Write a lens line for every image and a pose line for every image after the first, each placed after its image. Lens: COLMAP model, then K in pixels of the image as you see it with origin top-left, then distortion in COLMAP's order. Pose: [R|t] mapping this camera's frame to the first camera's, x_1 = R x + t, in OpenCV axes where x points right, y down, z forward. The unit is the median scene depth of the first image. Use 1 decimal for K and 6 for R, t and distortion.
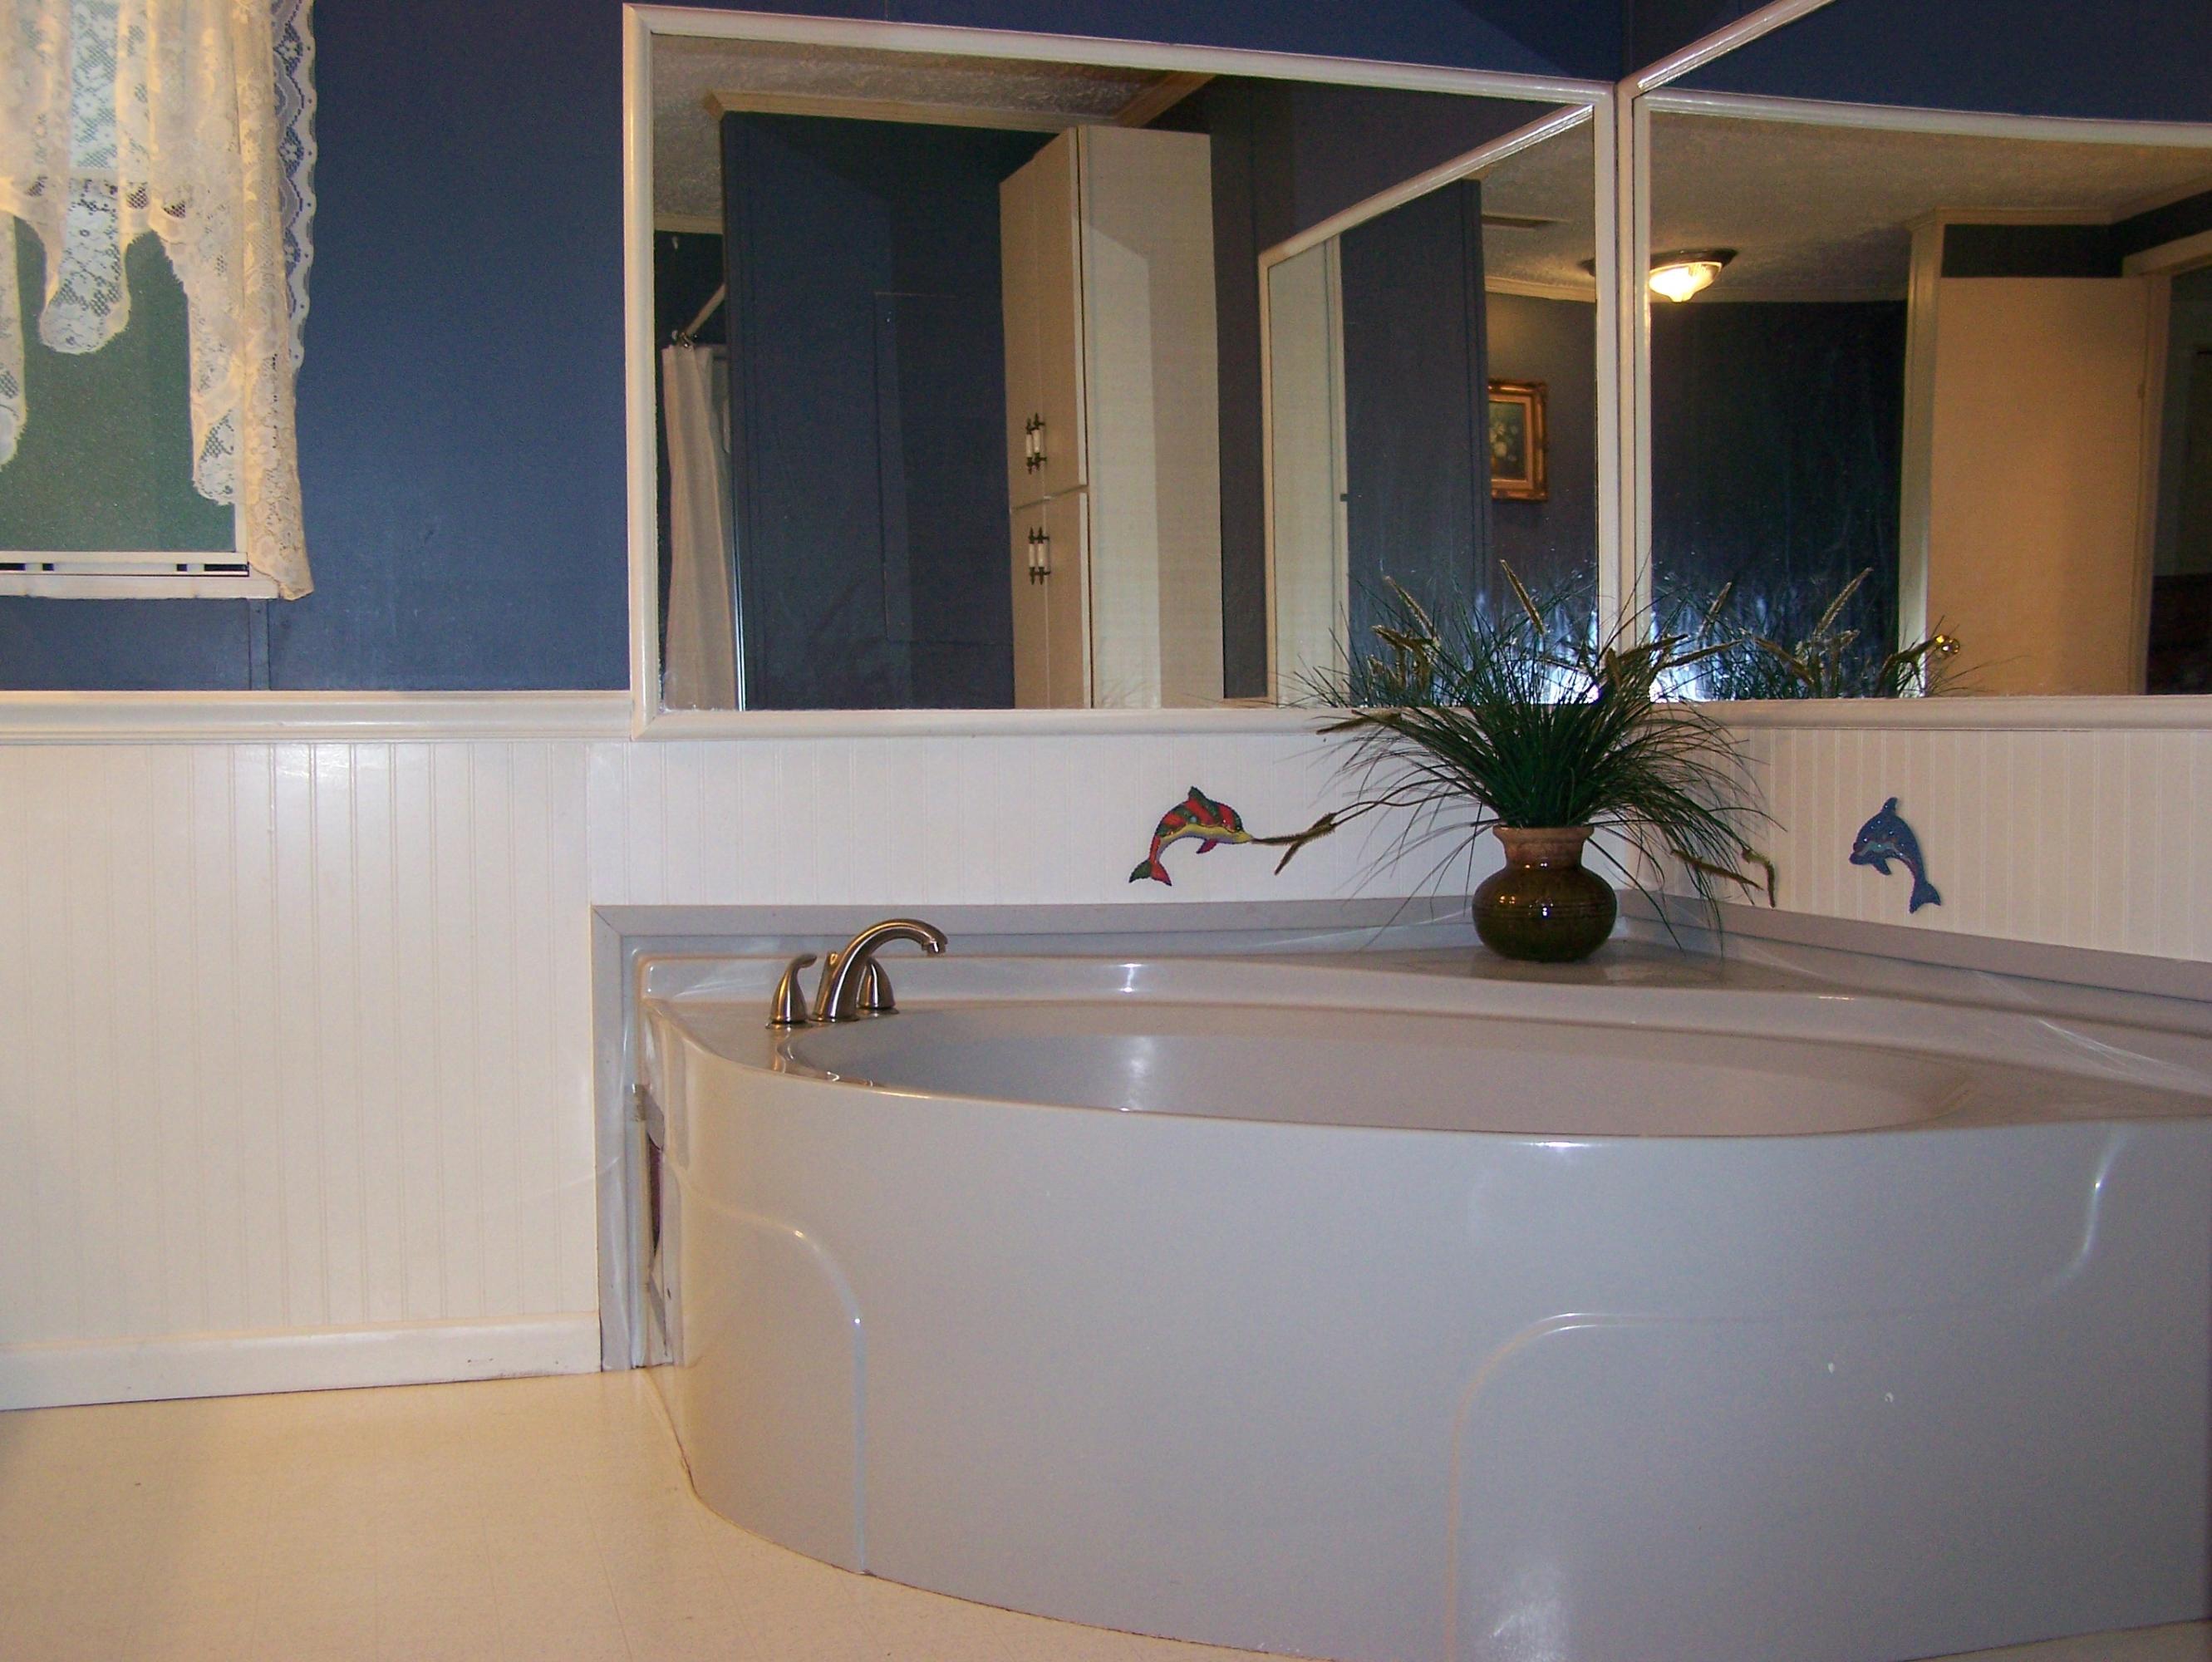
lens RADIAL K [[2530.1, 0, 1105.1], [0, 2530.1, 832.6], [0, 0, 1]] dist [-0.018273, 0.000000]
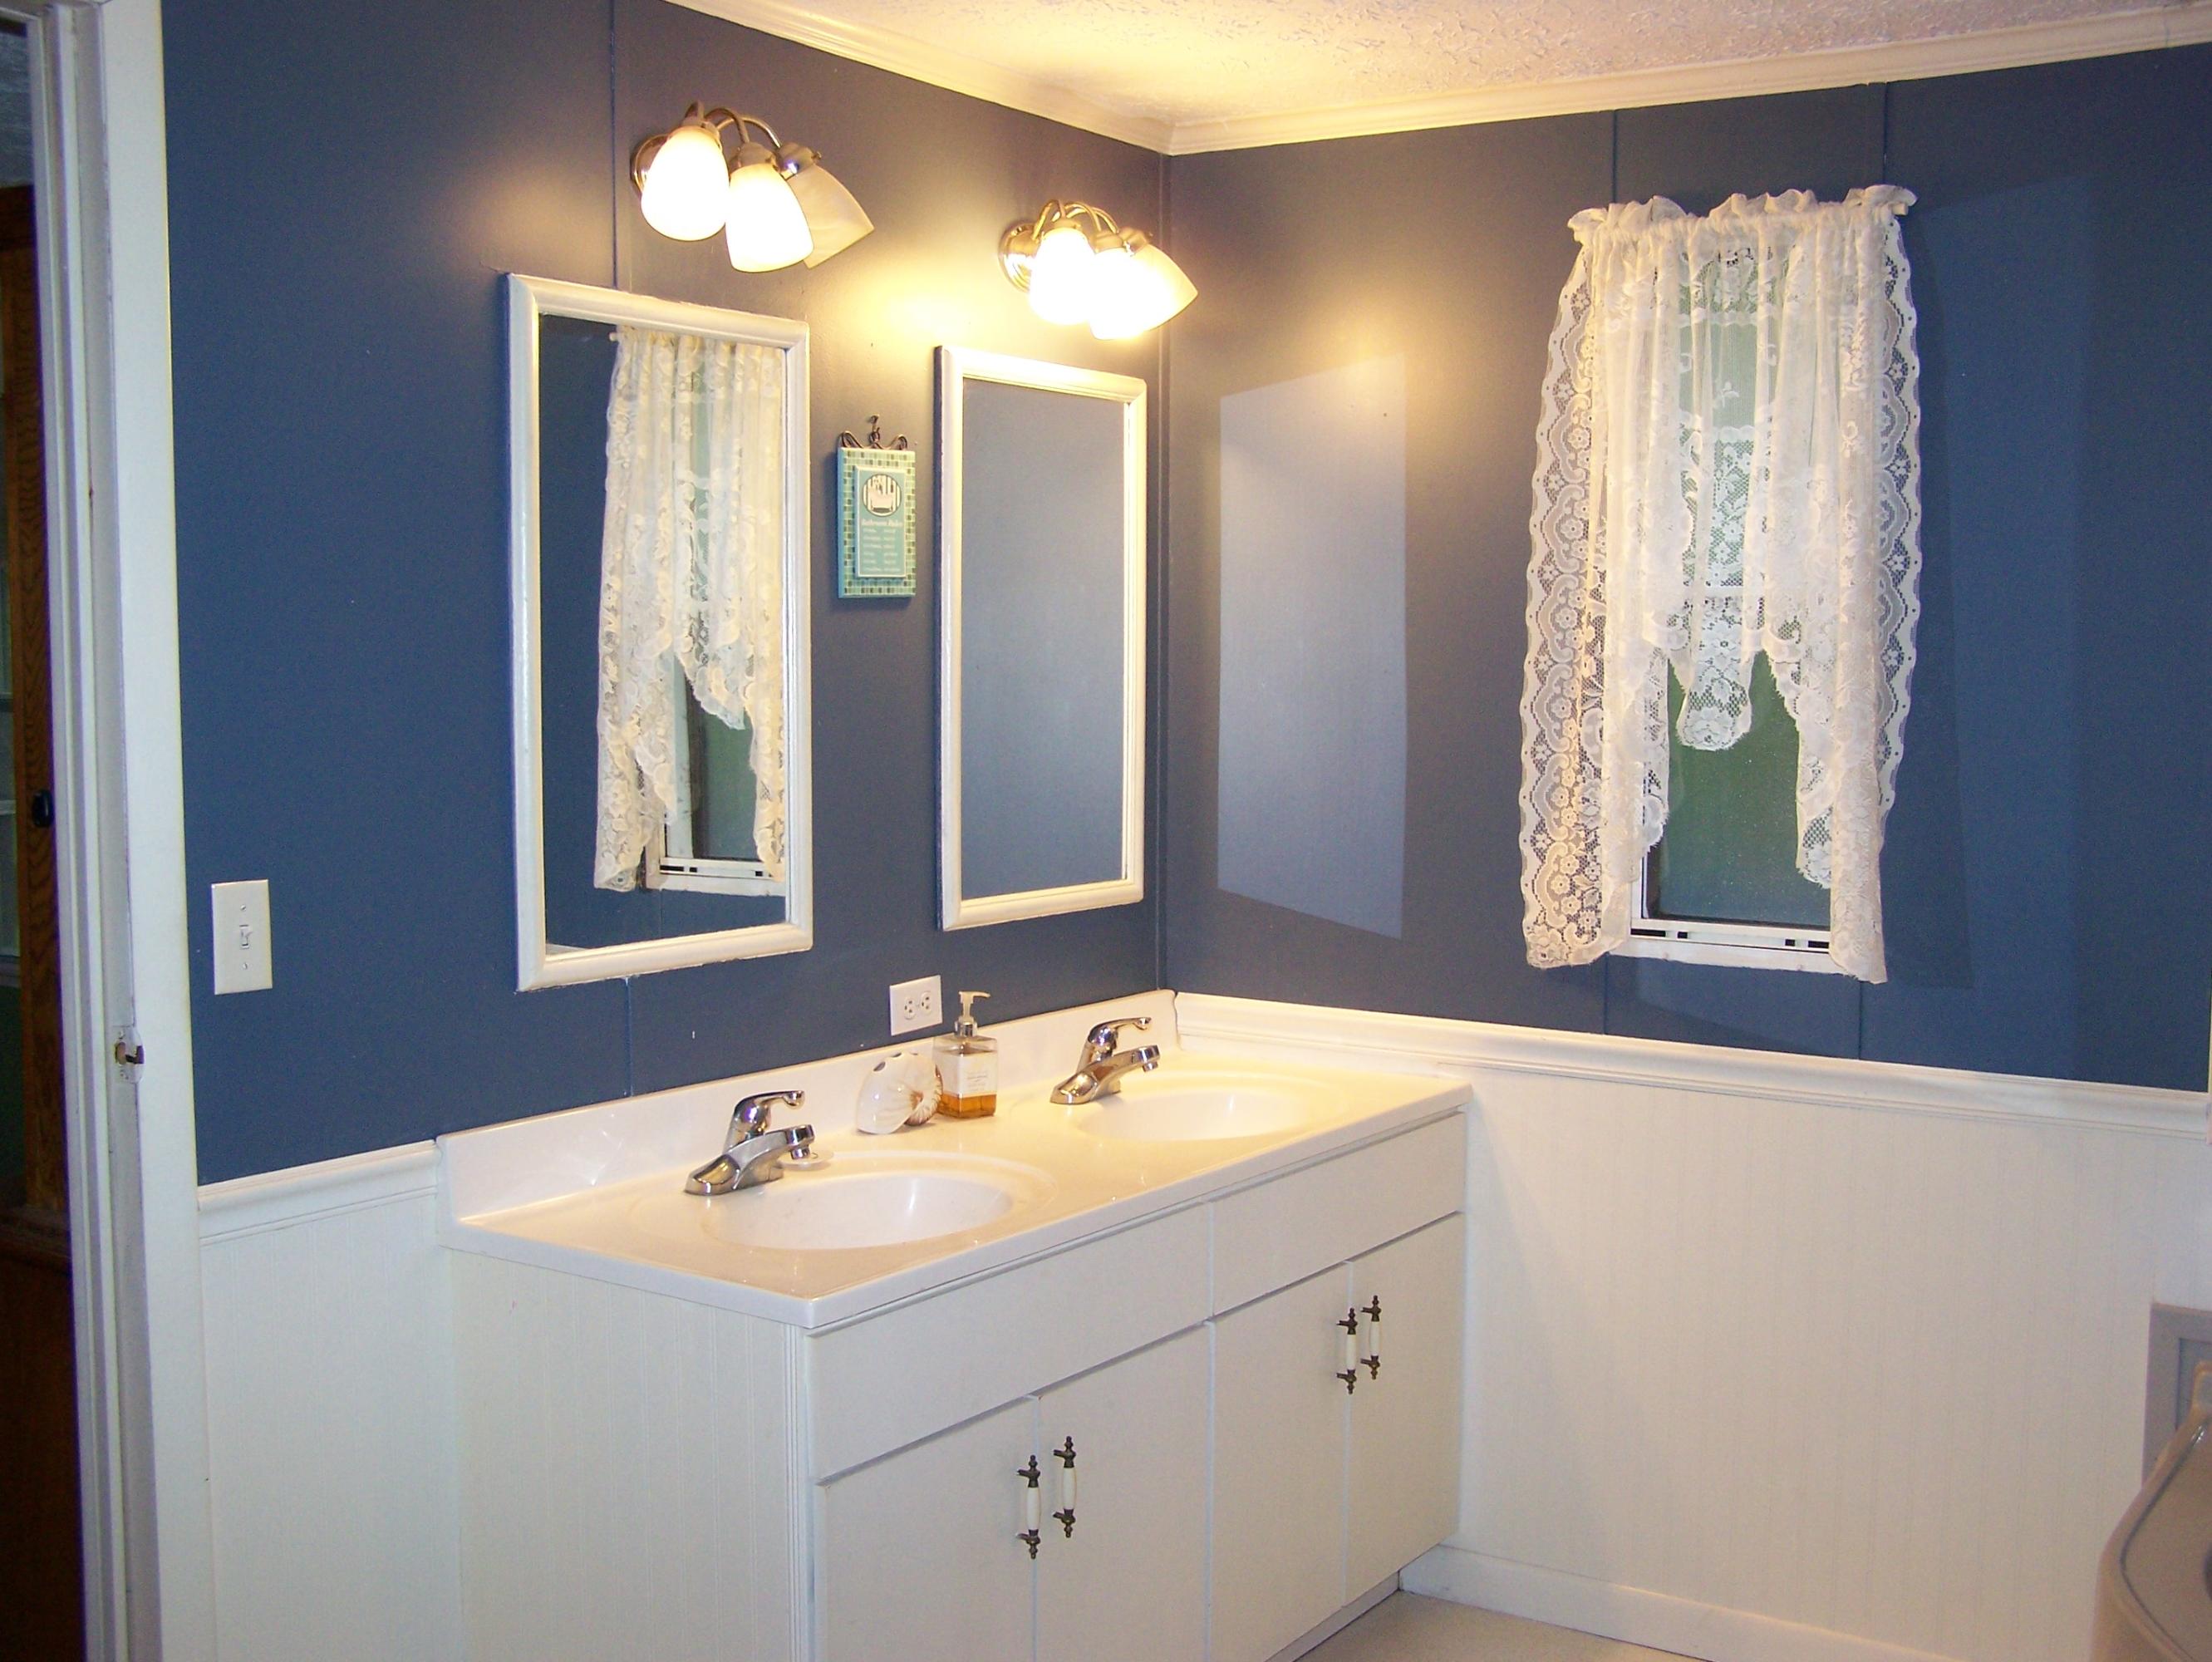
lens RADIAL K [[2530.1, 0, 1108.0], [0, 2530.1, 833.6], [0, 0, 1]] dist [-0.018273, 0.000000]
pose [[0.651025, 0.064577, -0.756305, 0.279207], [-0.032792, 0.997837, 0.056974, -0.208506], [0.758348, -0.012291, 0.651734, 0.049094]]
